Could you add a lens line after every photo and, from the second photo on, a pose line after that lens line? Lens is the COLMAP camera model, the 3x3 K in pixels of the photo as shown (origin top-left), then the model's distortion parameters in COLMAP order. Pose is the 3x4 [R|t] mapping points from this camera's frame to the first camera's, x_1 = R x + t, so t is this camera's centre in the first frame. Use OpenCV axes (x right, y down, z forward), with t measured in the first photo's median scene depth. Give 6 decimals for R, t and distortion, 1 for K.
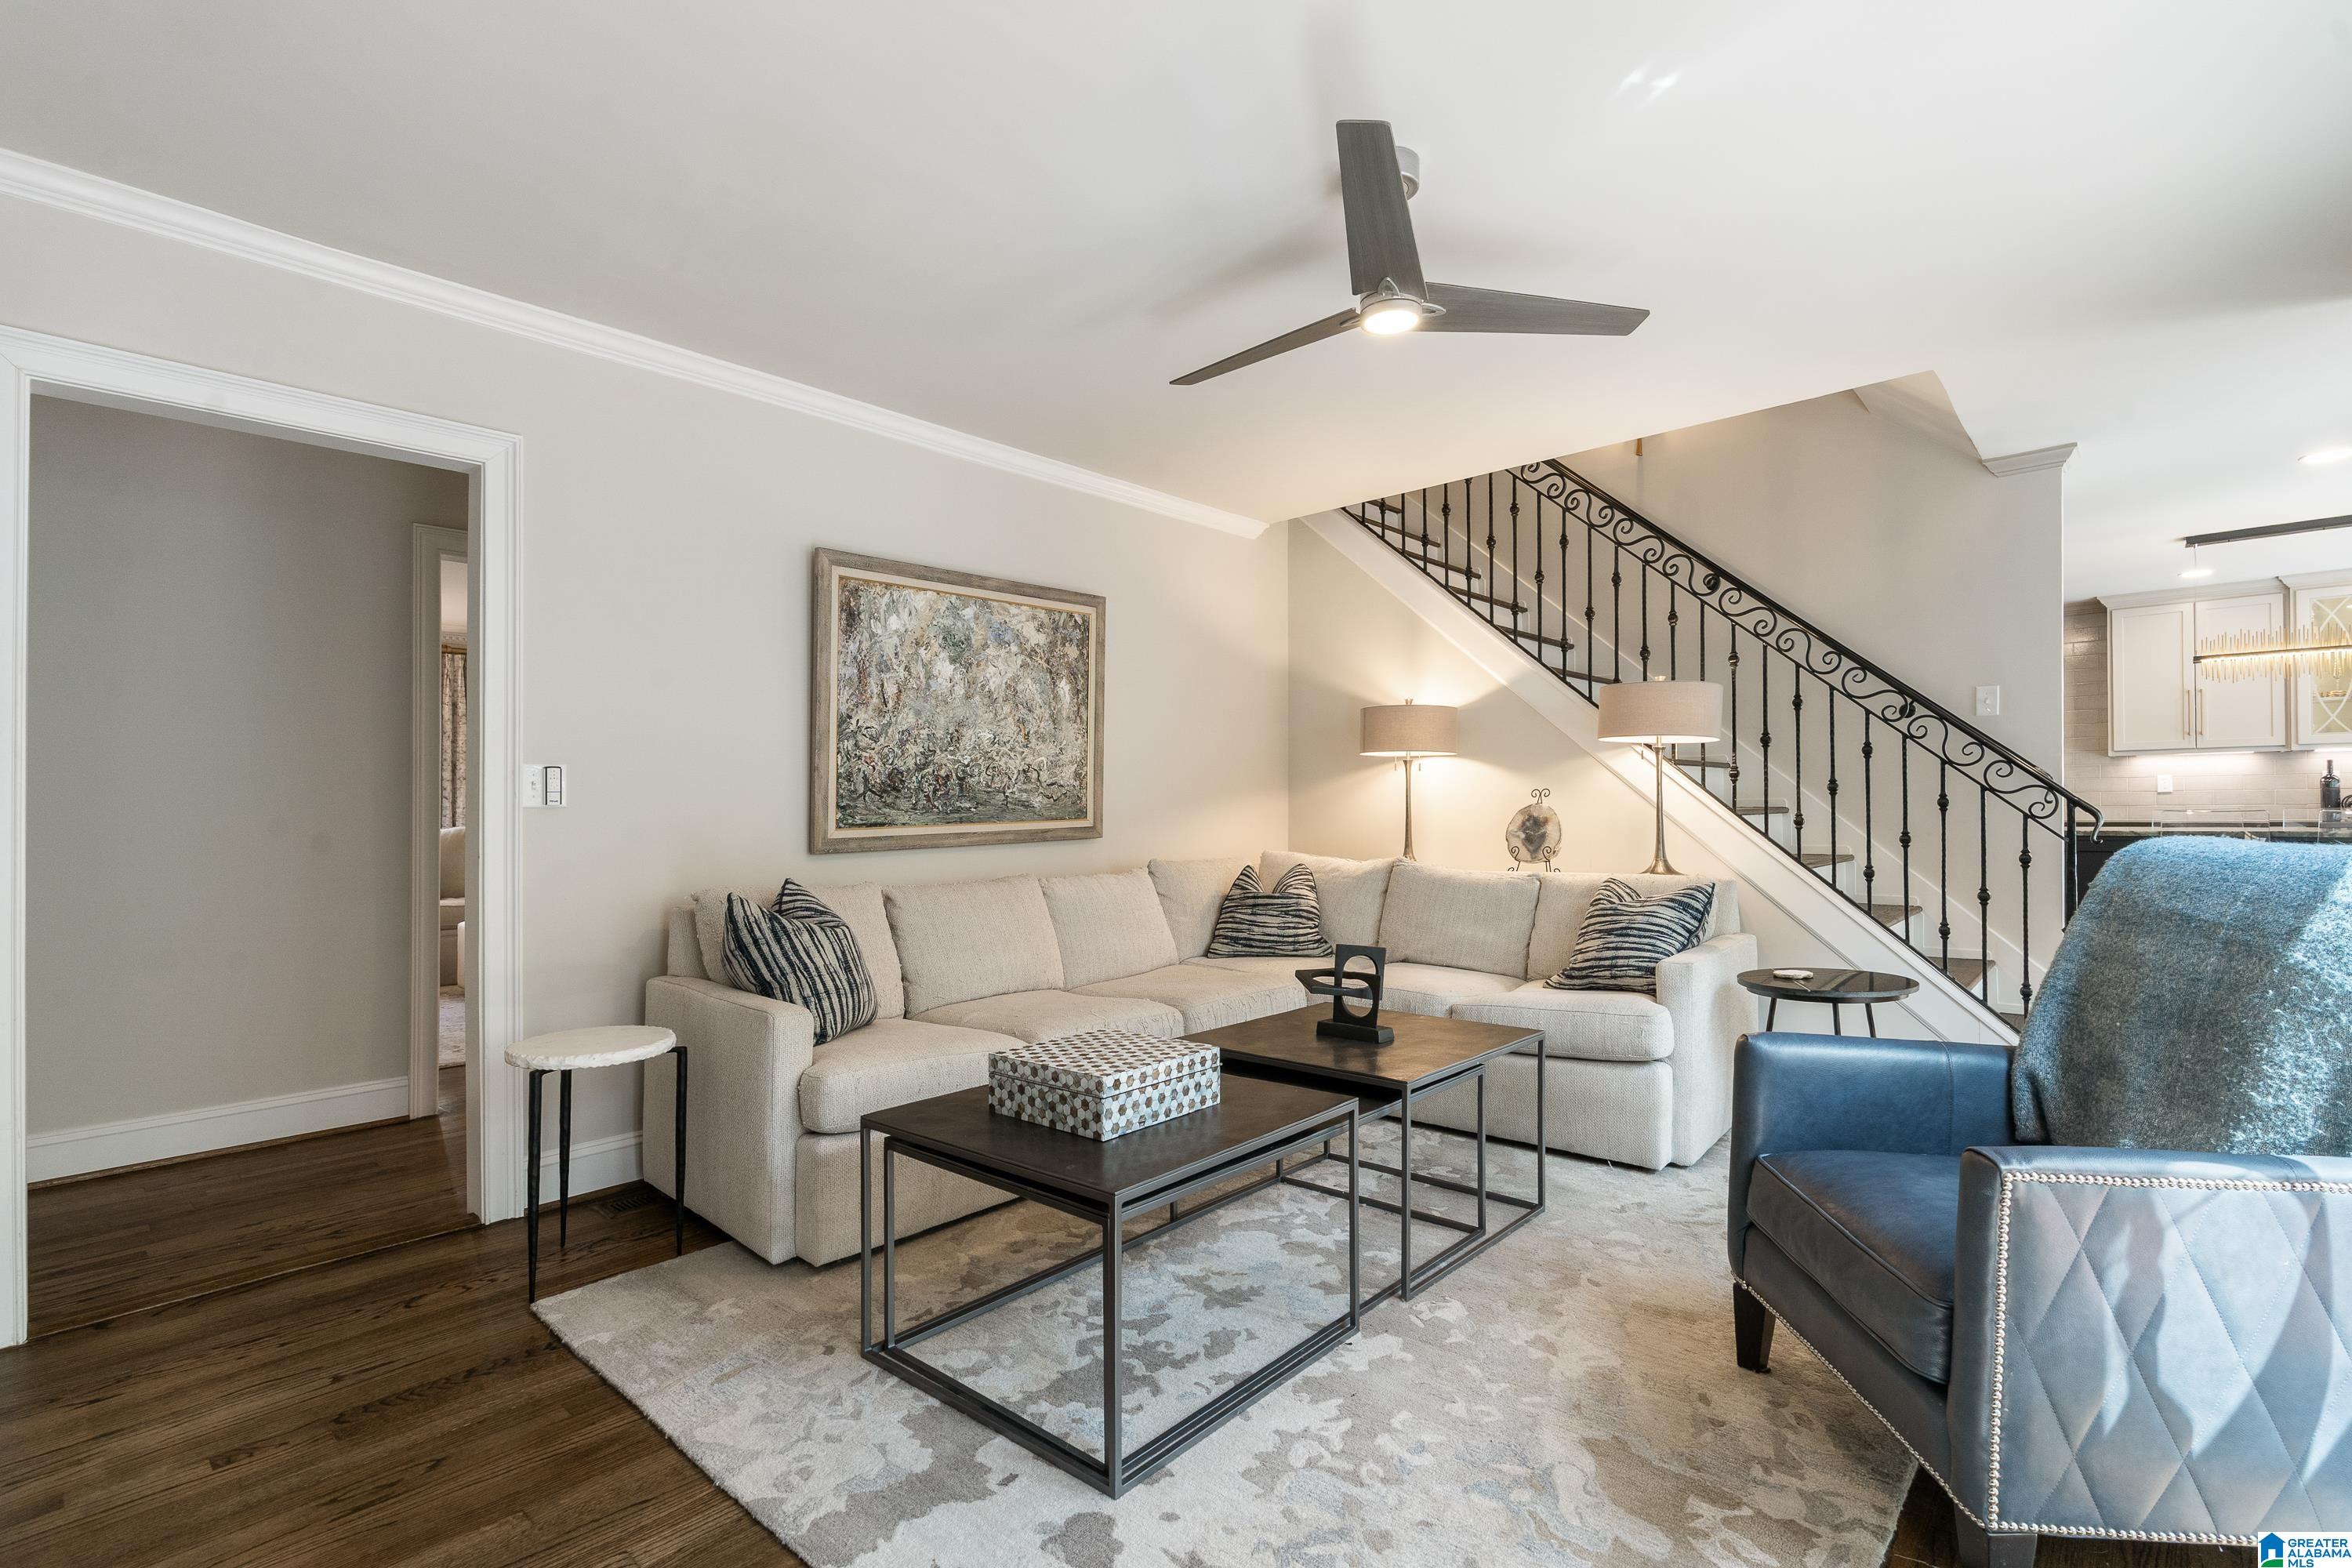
lens RADIAL K [[1080.5, 0, 1216.2], [0, 1080.5, 818.9], [0, 0, 1]] dist [0.003467, -0.000167]
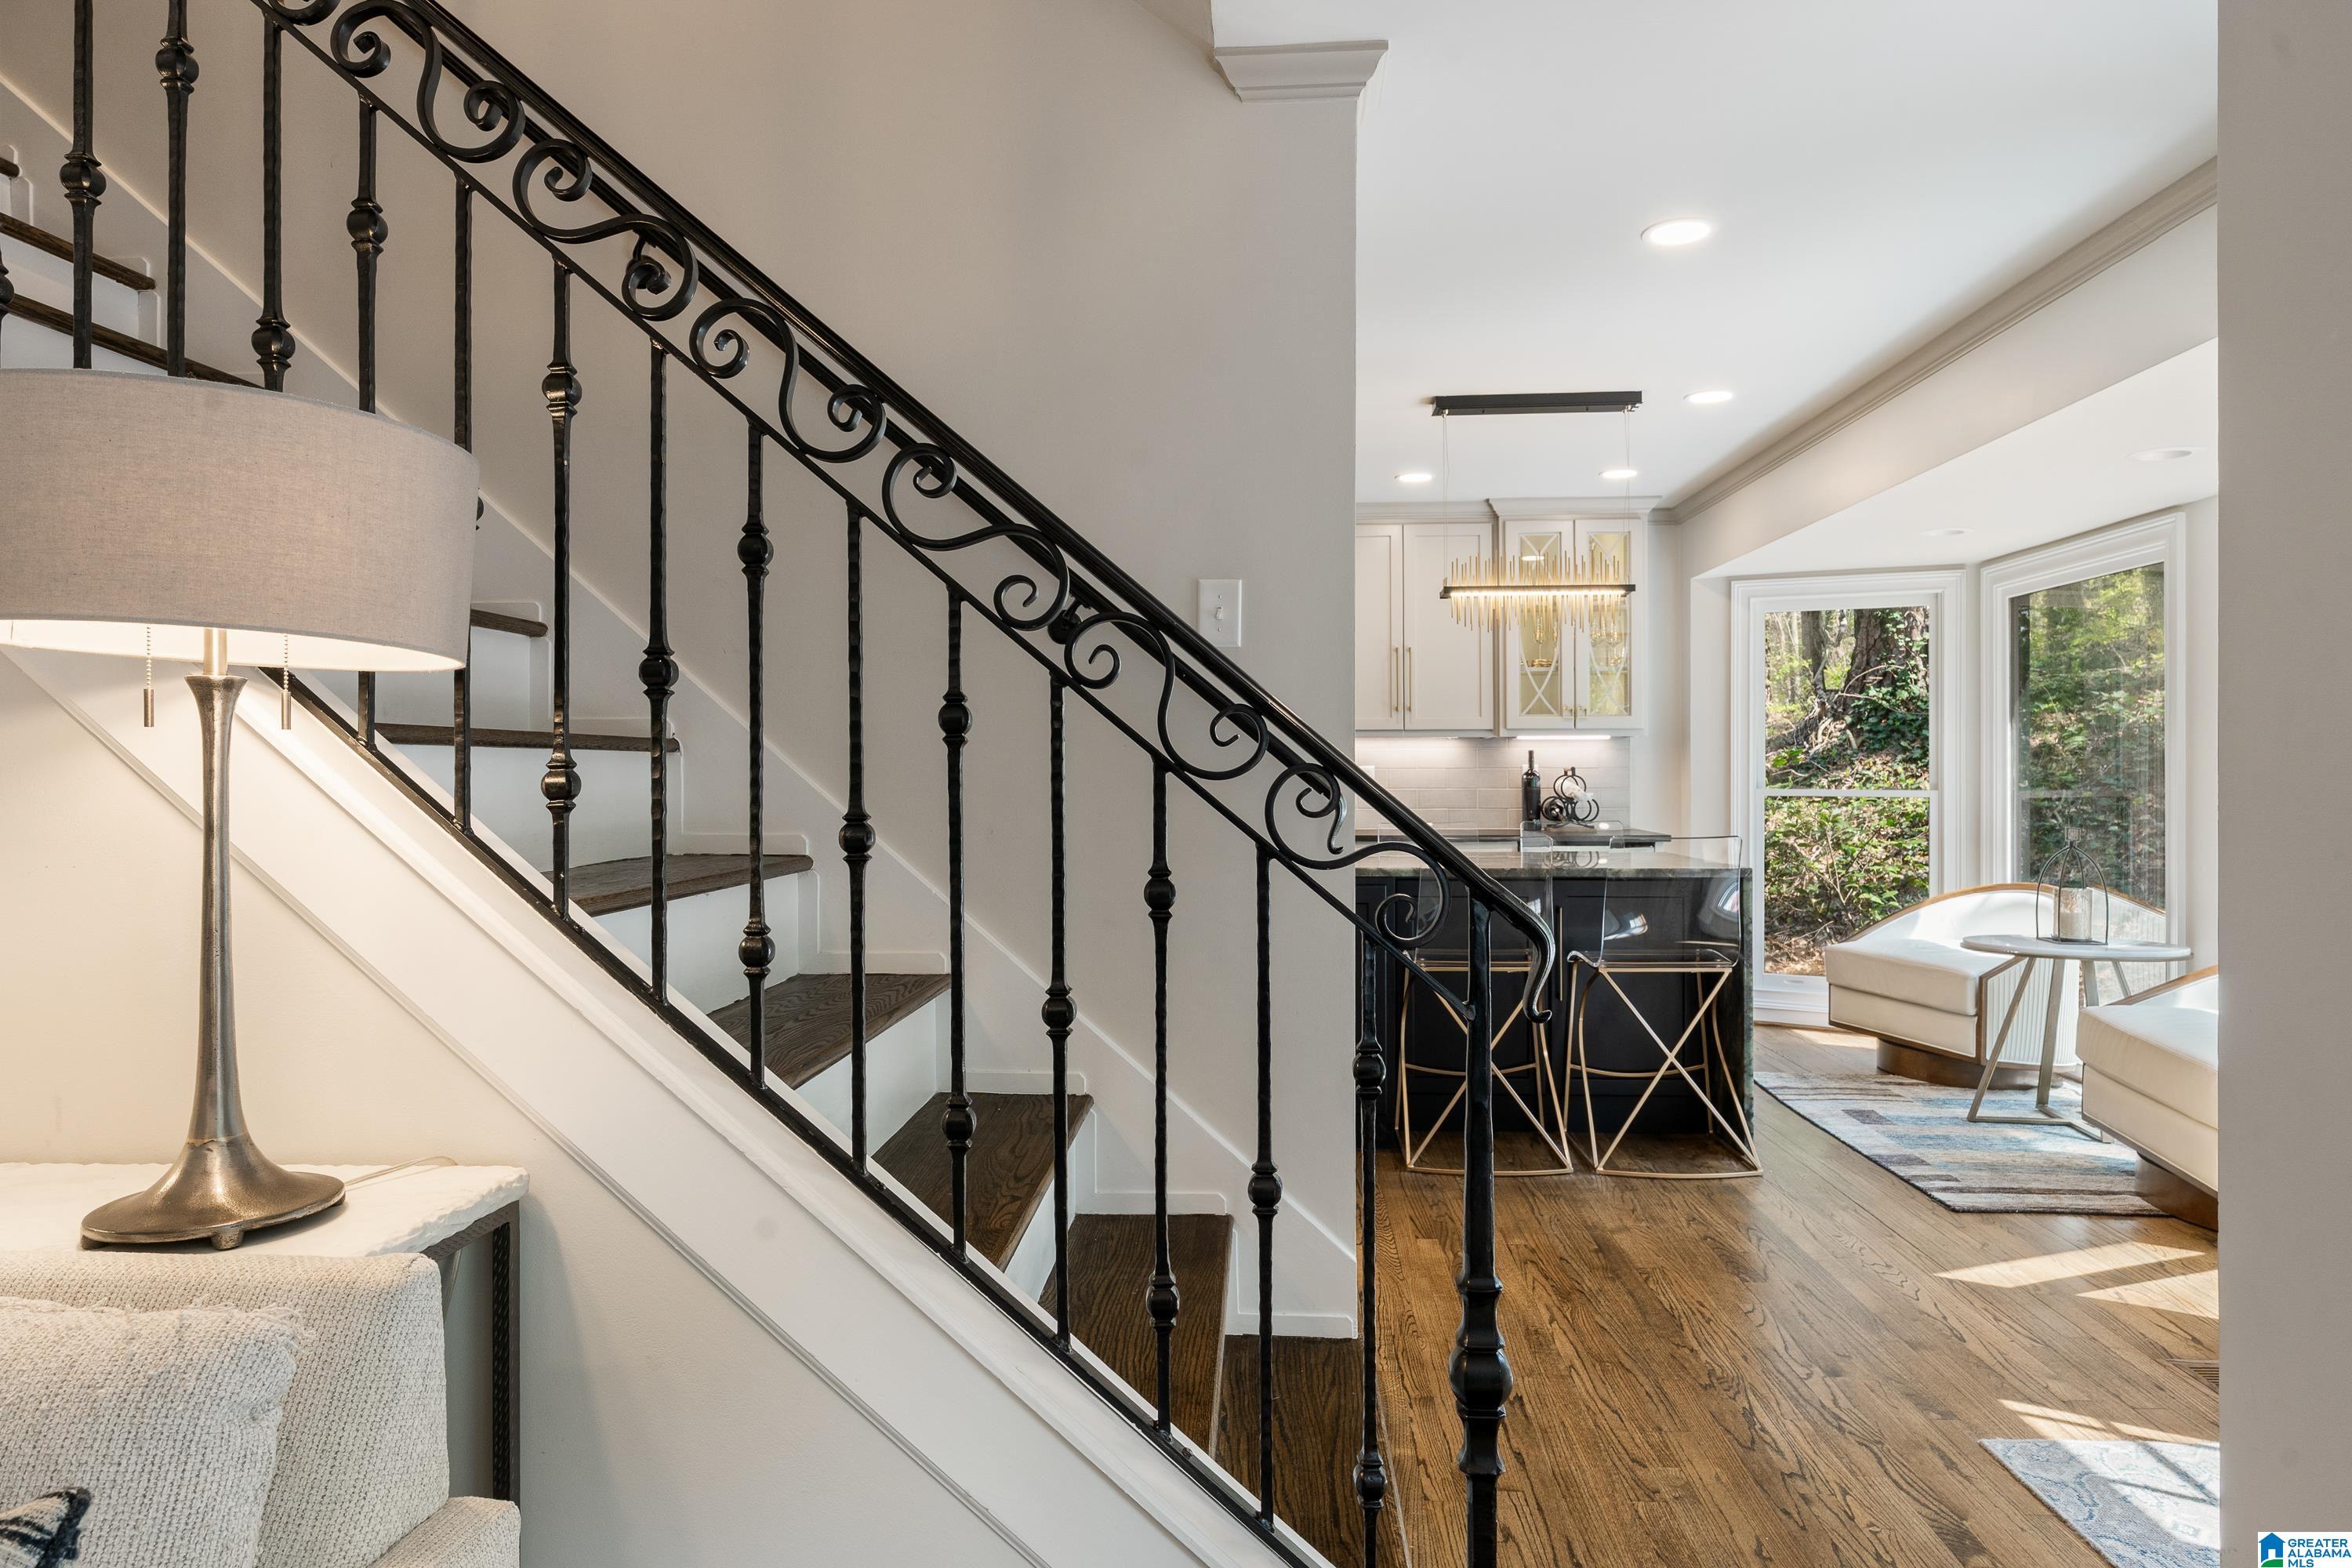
lens RADIAL K [[1410.0, 0, 1176.8], [0, 1410.0, 784.8], [0, 0, 1]] dist [0.001517, 0.000085]
pose [[0.795302, 0.006773, 0.606176, 0.388072], [-0.004810, 0.999977, -0.004862, -0.040699], [-0.606195, 0.000951, 0.795316, 0.609751]]
